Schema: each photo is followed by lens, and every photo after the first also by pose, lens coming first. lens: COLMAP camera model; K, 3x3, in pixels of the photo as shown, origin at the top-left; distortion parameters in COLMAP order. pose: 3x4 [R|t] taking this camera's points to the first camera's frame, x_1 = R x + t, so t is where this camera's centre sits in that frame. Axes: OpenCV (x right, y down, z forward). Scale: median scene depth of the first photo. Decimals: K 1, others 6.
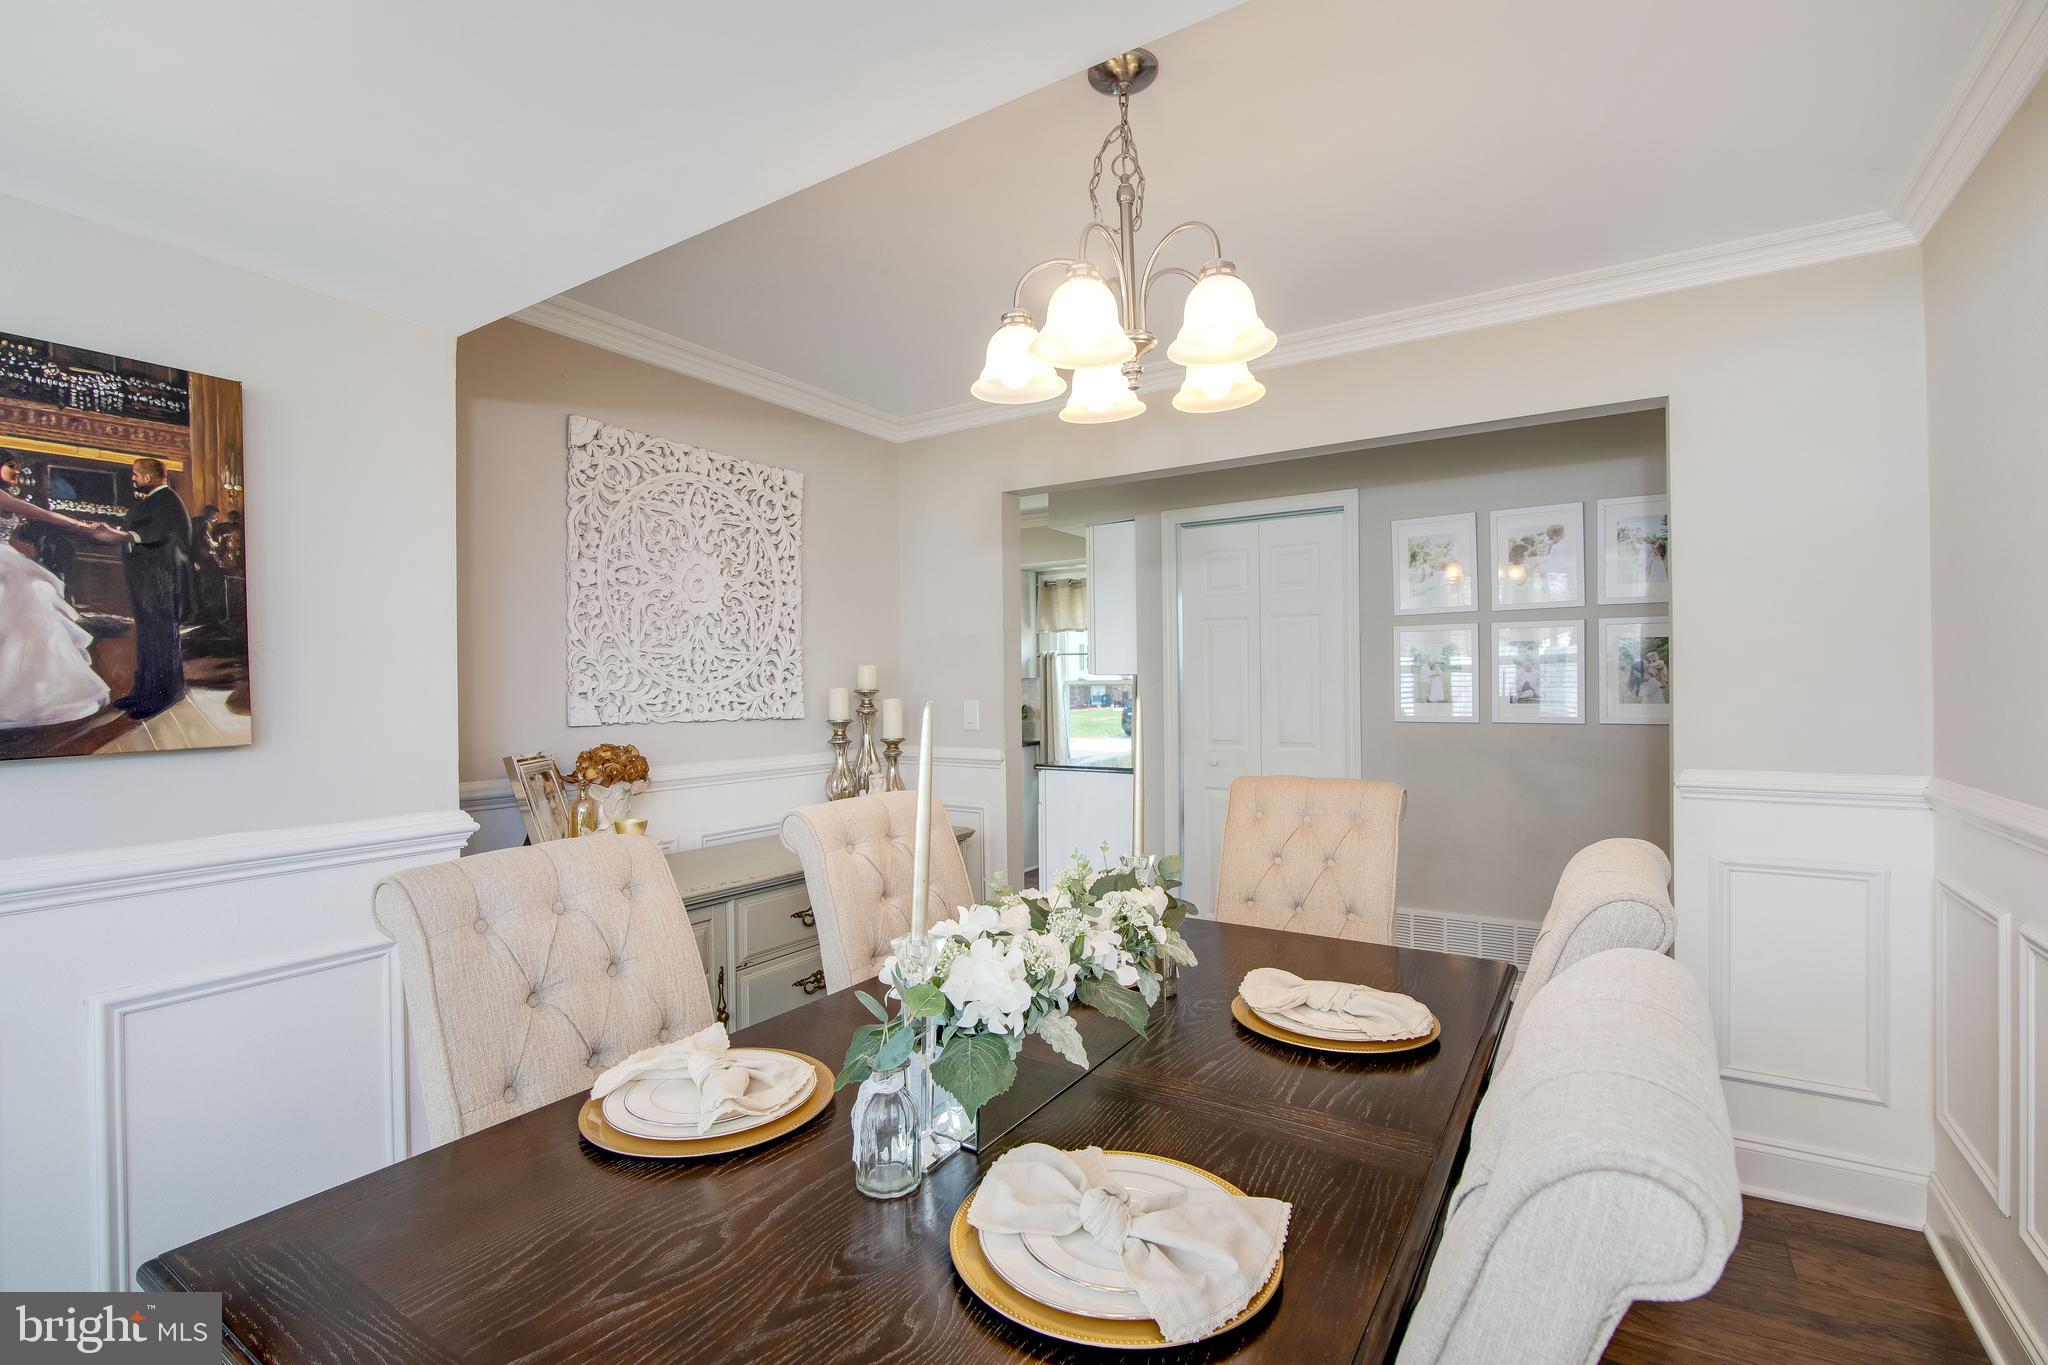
lens RADIAL K [[932.7, 0, 1027.7], [0, 932.7, 676.2], [0, 0, 1]] dist [-0.021643, 0.000289]
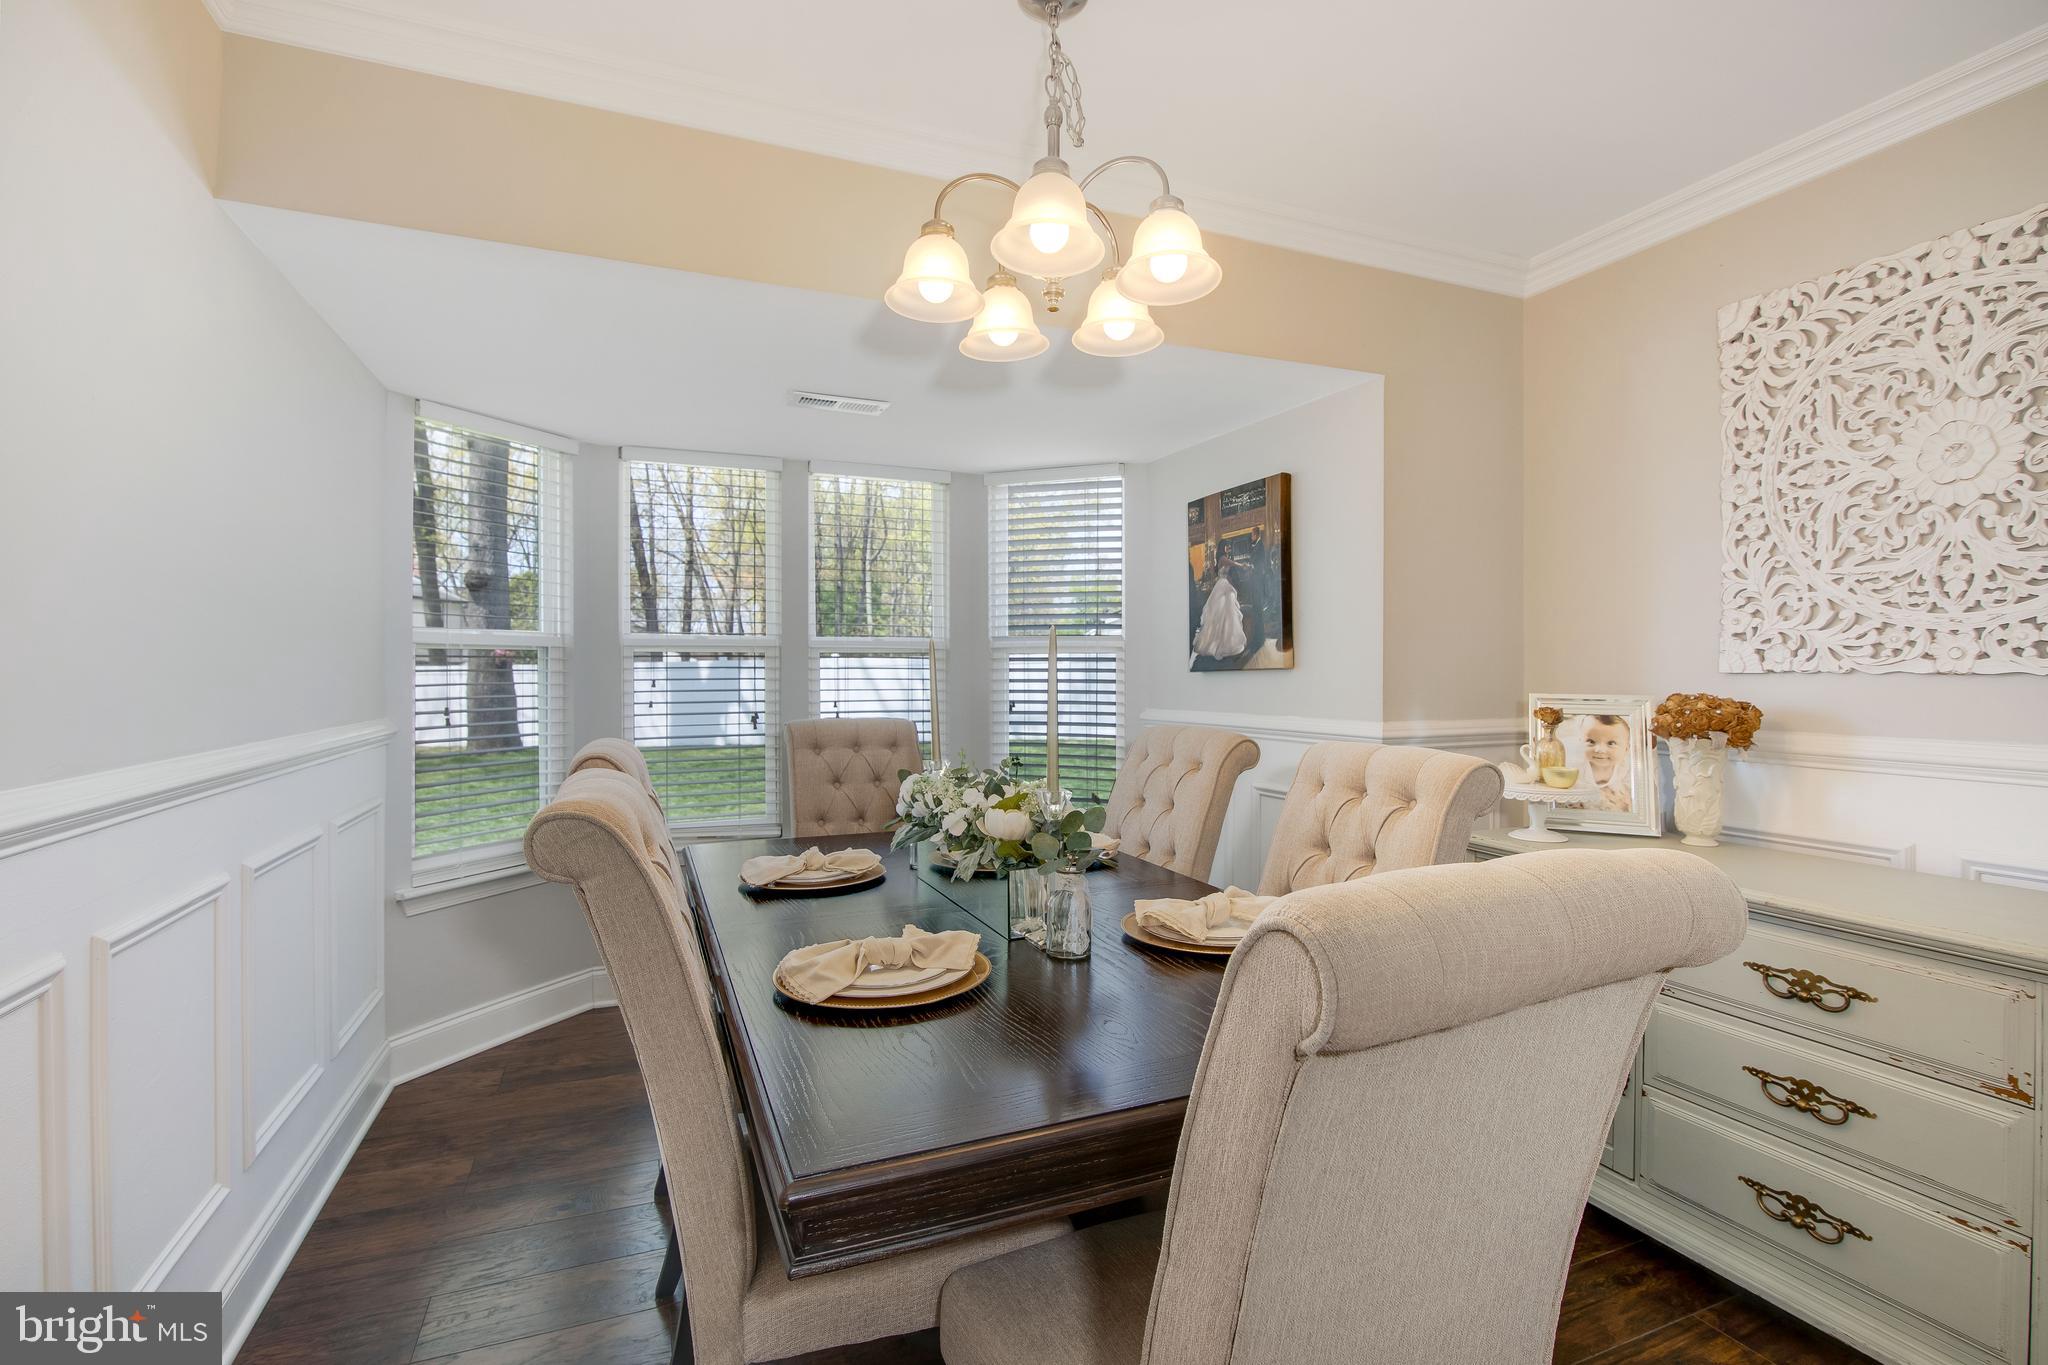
lens RADIAL K [[932.7, 0, 1027.7], [0, 932.7, 676.2], [0, 0, 1]] dist [-0.021643, 0.000289]
pose [[-0.577195, 0.012154, -0.816516, 0.548712], [0.013676, 0.999893, 0.005216, 0.041887], [0.816492, -0.008156, -0.577299, 0.925848]]
